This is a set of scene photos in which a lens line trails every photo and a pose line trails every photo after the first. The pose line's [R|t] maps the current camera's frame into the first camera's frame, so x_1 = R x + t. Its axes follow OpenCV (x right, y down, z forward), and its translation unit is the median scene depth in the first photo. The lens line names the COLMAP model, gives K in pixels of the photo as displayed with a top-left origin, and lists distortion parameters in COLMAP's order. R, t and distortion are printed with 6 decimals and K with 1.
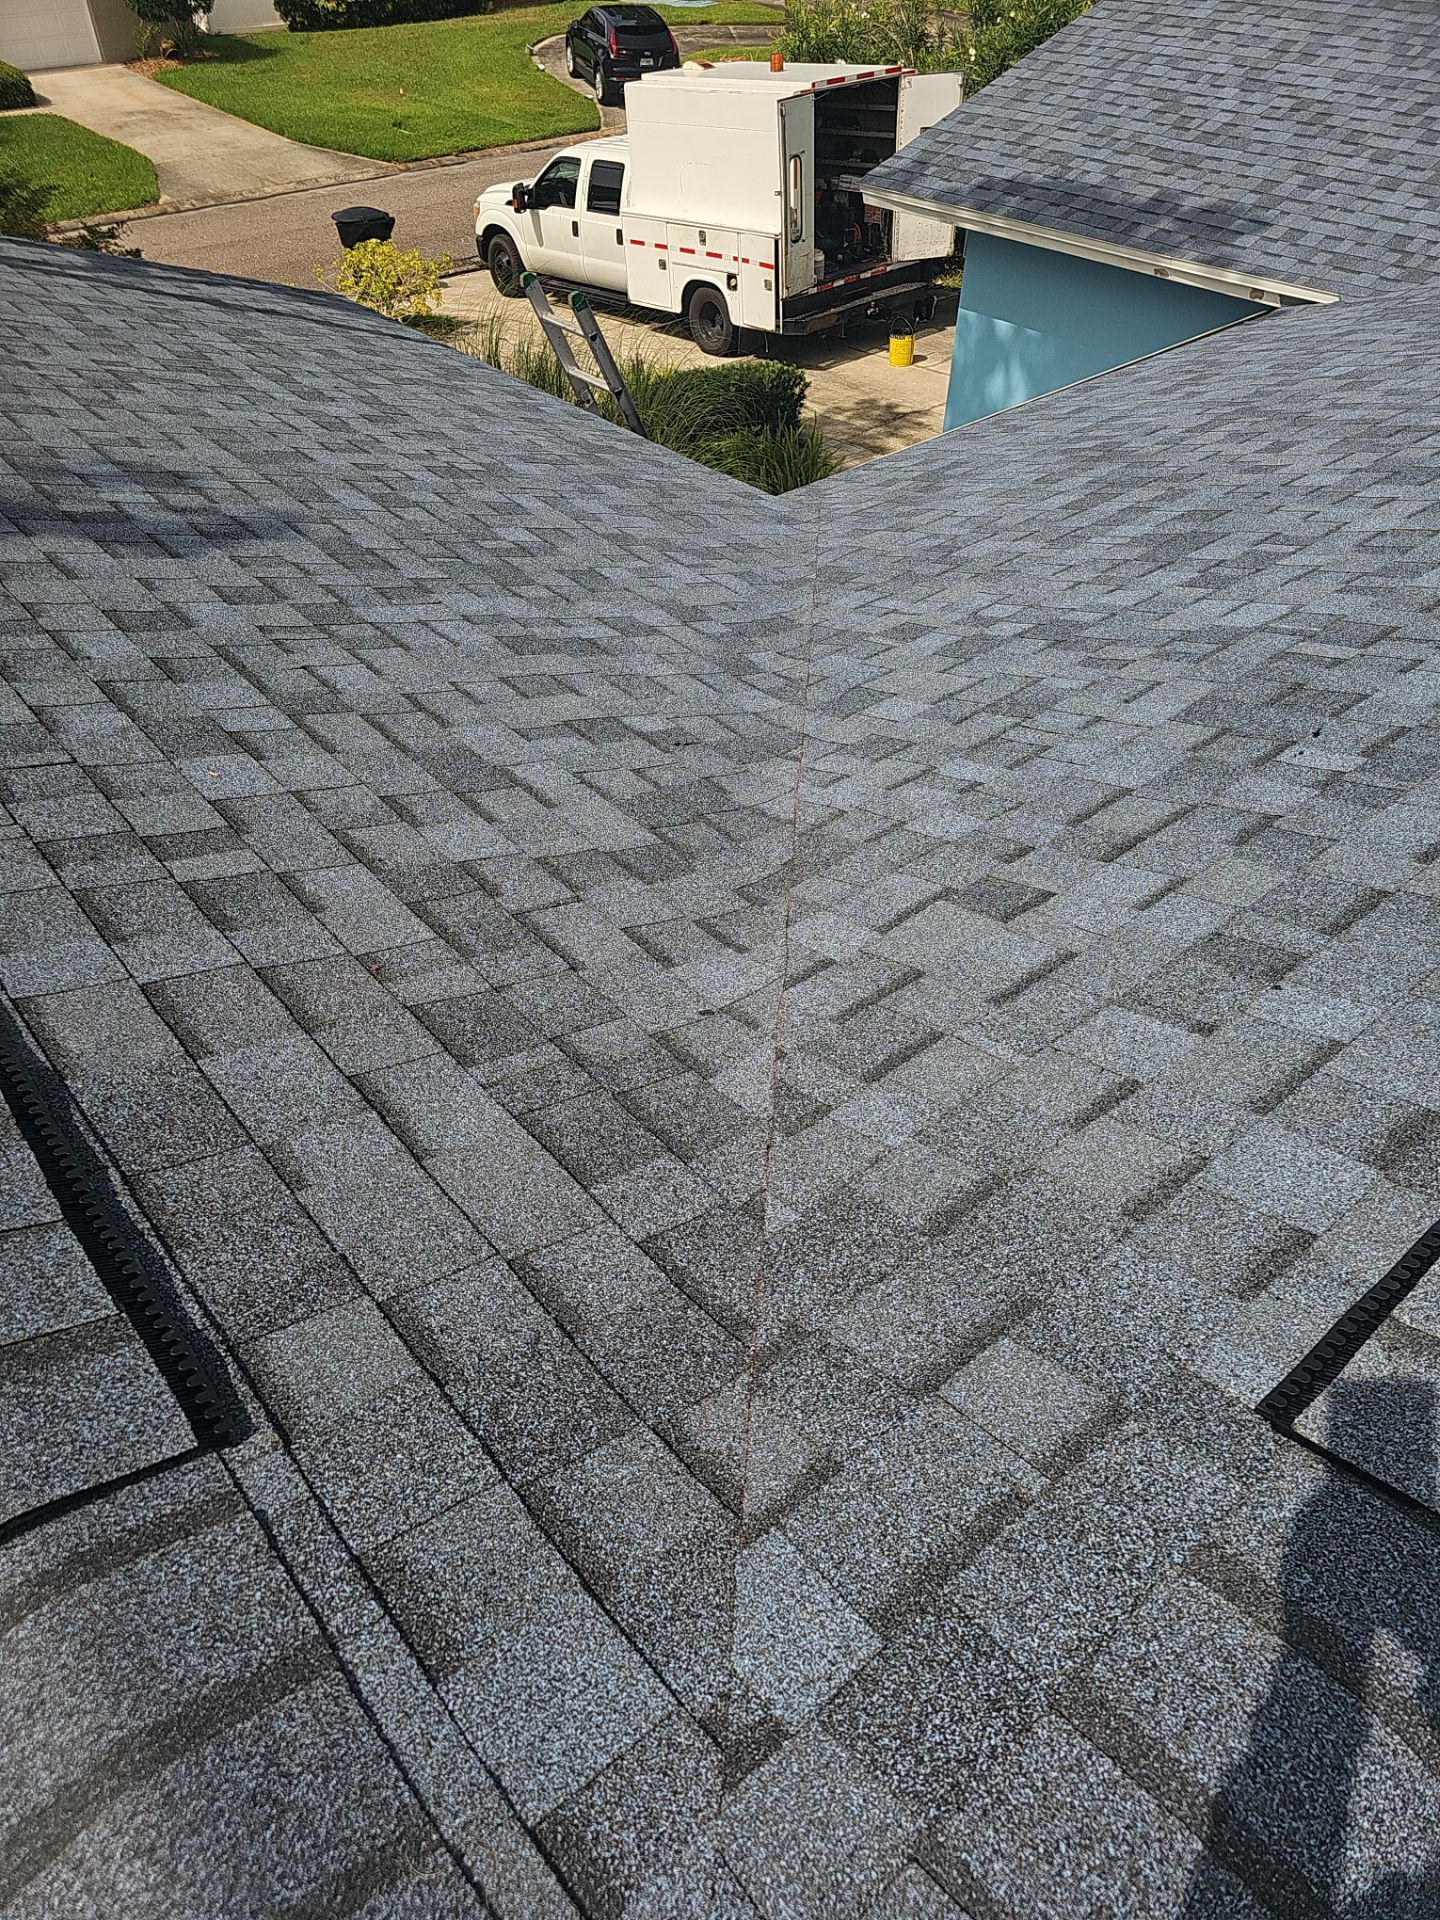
lens RADIAL K [[1275.8, 0, 713.6], [0, 1275.8, 977.3], [0, 0, 1]] dist [0.046676, -0.036761]
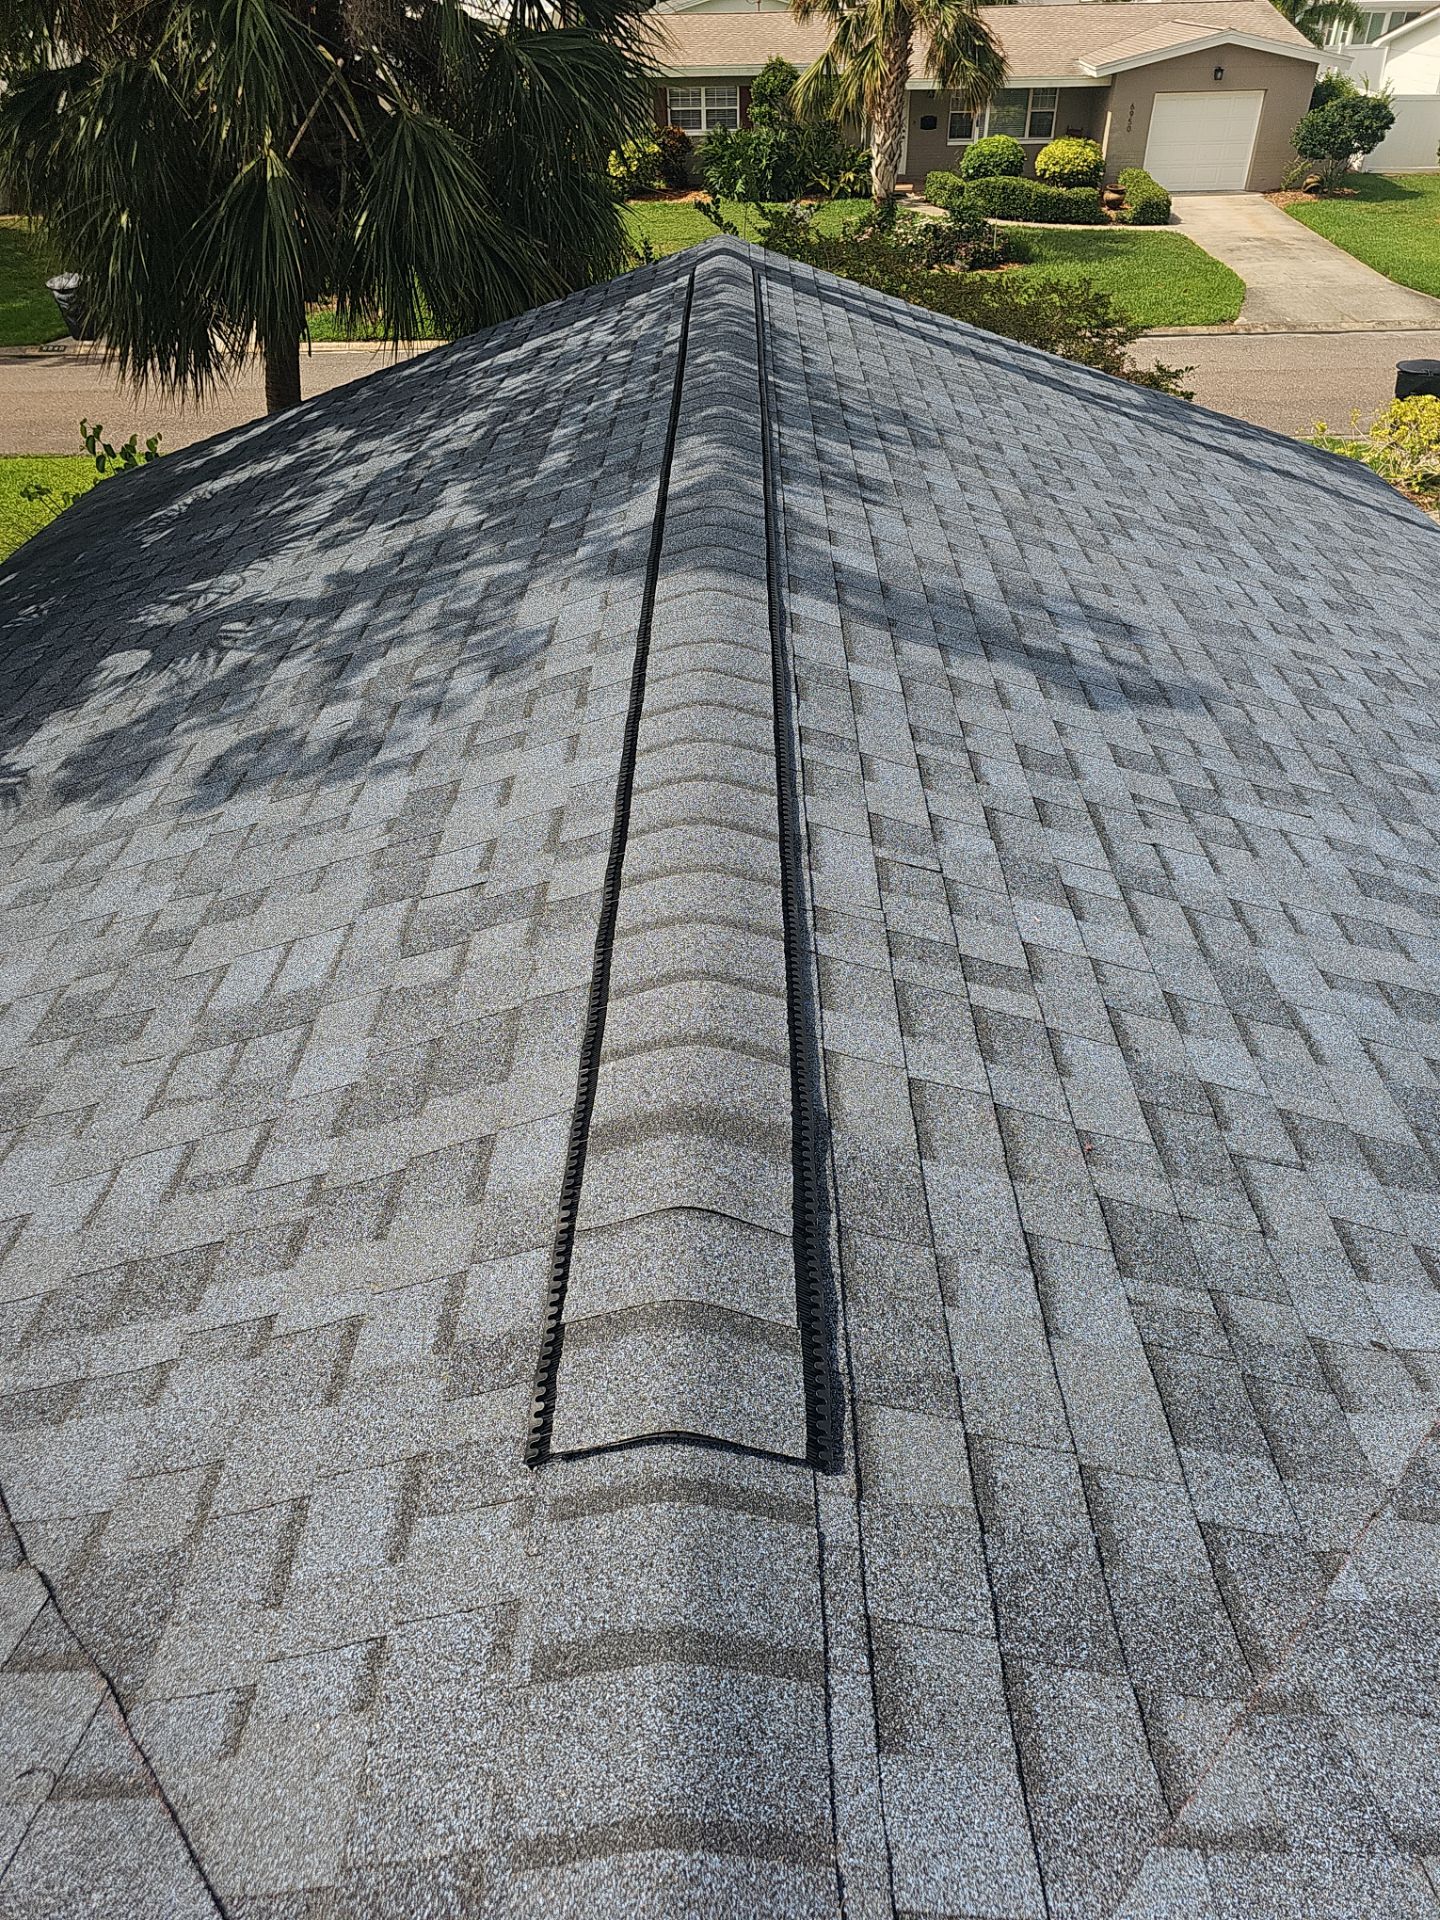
lens RADIAL K [[1275.8, 0, 719.0], [0, 1275.8, 978.7], [0, 0, 1]] dist [0.046676, -0.036761]
pose [[0.760785, 0.404588, -0.507458, -0.001471], [-0.438113, 0.897024, 0.058360, -0.047783], [0.478814, 0.177925, 0.859698, -0.106157]]
